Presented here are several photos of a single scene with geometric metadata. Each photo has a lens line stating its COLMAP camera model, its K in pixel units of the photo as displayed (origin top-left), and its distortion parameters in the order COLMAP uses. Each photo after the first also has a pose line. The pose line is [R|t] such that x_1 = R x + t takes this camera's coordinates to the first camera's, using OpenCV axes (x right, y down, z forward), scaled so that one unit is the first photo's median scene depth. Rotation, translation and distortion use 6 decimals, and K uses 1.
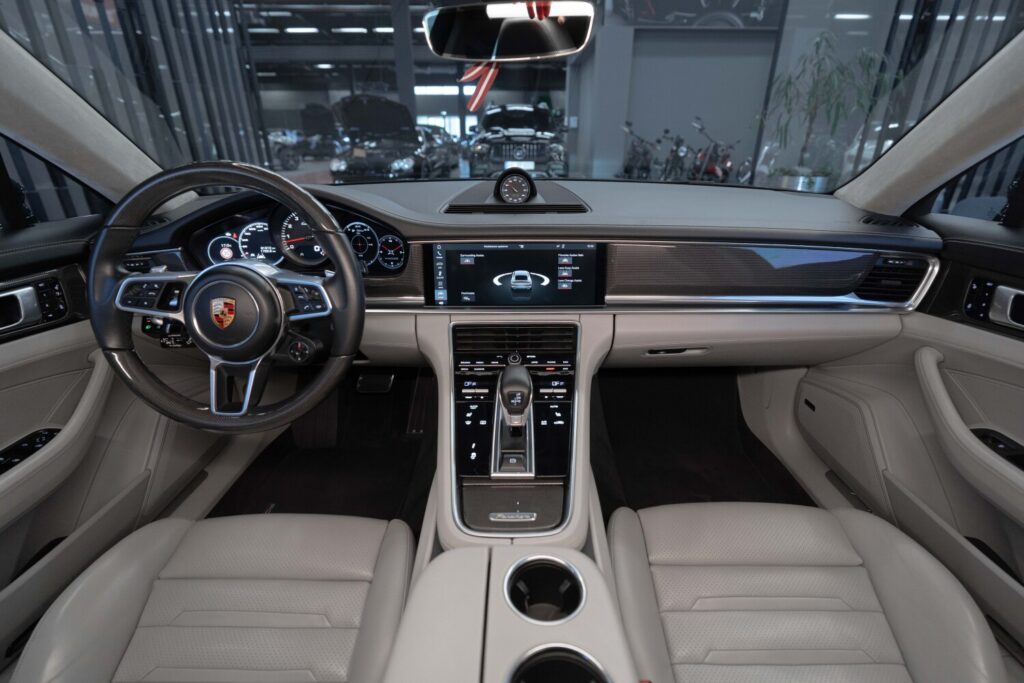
lens RADIAL K [[470.6, 0, 510.9], [0, 470.6, 340.7], [0, 0, 1]] dist [-0.010272, 0.002679]
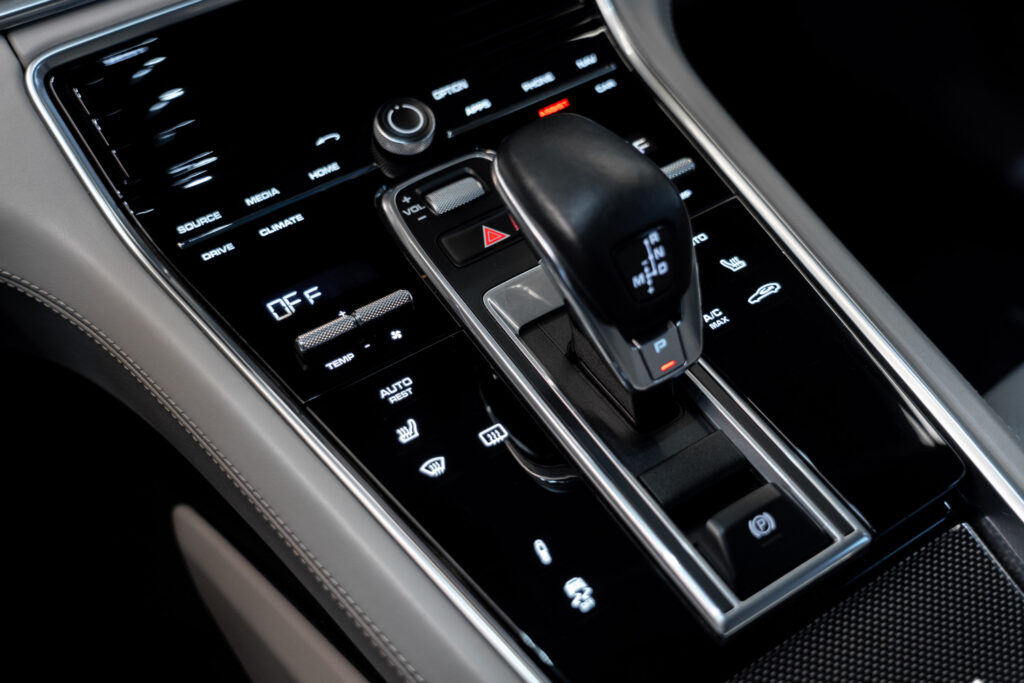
lens RADIAL K [[1306.1, 0, 517.3], [0, 1306.1, 343.2], [0, 0, 1]] dist [0.001376, 0.000000]
pose [[0.818586, -0.412887, 0.399301, -0.243752], [0.320033, 0.905133, 0.279845, -0.022069], [-0.476965, -0.101287, 0.873067, 0.443166]]
